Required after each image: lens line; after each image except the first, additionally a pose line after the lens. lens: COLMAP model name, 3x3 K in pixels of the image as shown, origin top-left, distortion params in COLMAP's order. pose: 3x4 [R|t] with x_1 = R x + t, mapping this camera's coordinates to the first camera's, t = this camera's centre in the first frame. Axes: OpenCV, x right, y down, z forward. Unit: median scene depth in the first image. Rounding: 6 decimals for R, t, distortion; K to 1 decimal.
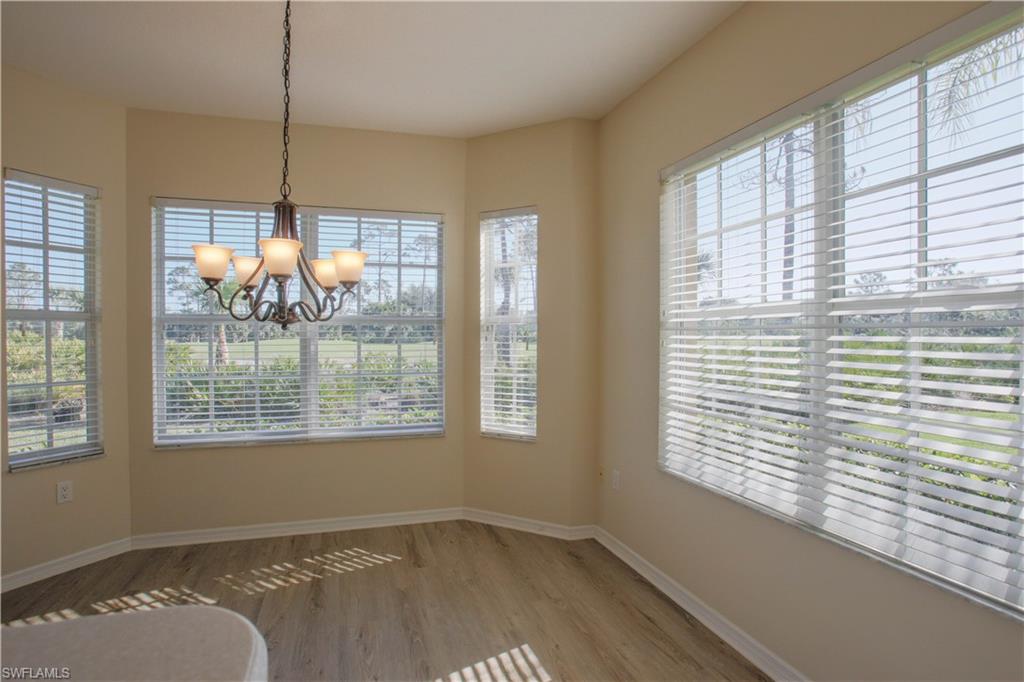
lens RADIAL K [[533.9, 0, 515.5], [0, 533.9, 347.8], [0, 0, 1]] dist [-0.046321, 0.001609]
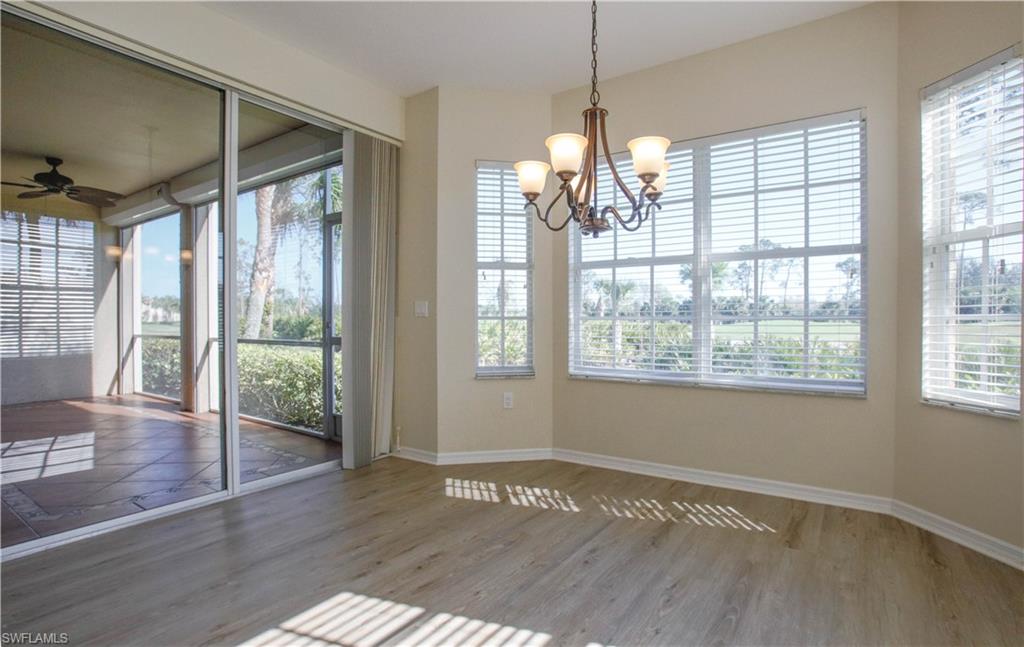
lens RADIAL K [[518.5, 0, 496.1], [0, 518.5, 325.0], [0, 0, 1]] dist [-0.049551, 0.000023]
pose [[0.592913, 0.008366, -0.805223, 0.151085], [-0.020776, 0.999772, -0.004911, 0.089242], [0.804999, 0.019641, 0.592951, 0.179602]]
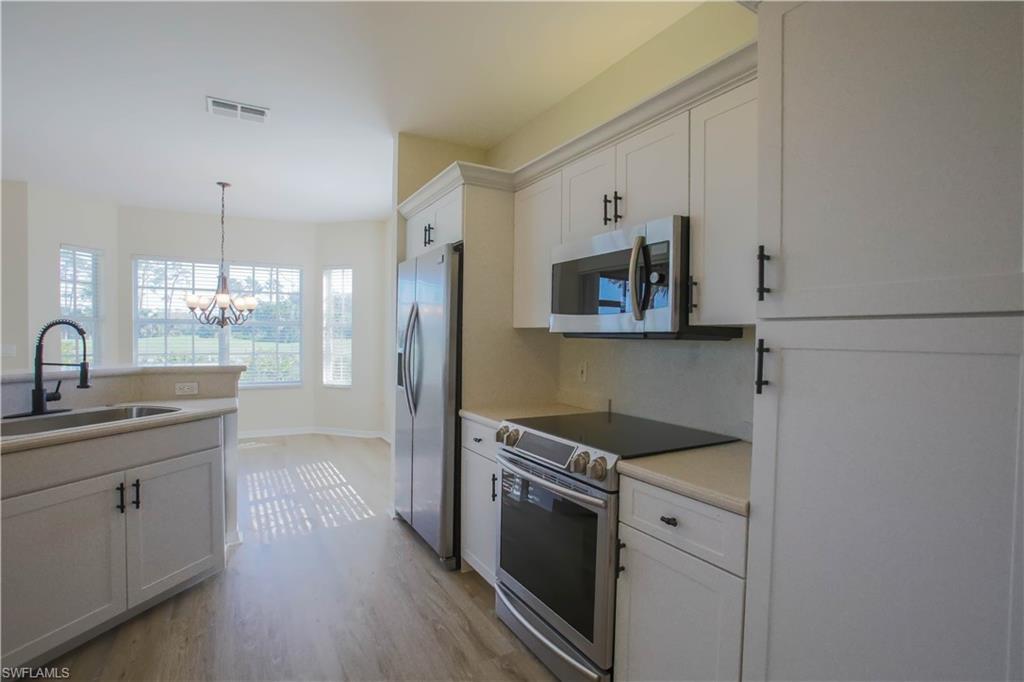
lens RADIAL K [[503.3, 0, 506.3], [0, 503.3, 354.4], [0, 0, 1]] dist [-0.041949, 0.000484]
pose [[0.982022, 0.005158, 0.188694, 0.264838], [-0.007442, 0.999907, 0.011398, 0.033359], [-0.188618, -0.012597, 0.981970, -0.945127]]
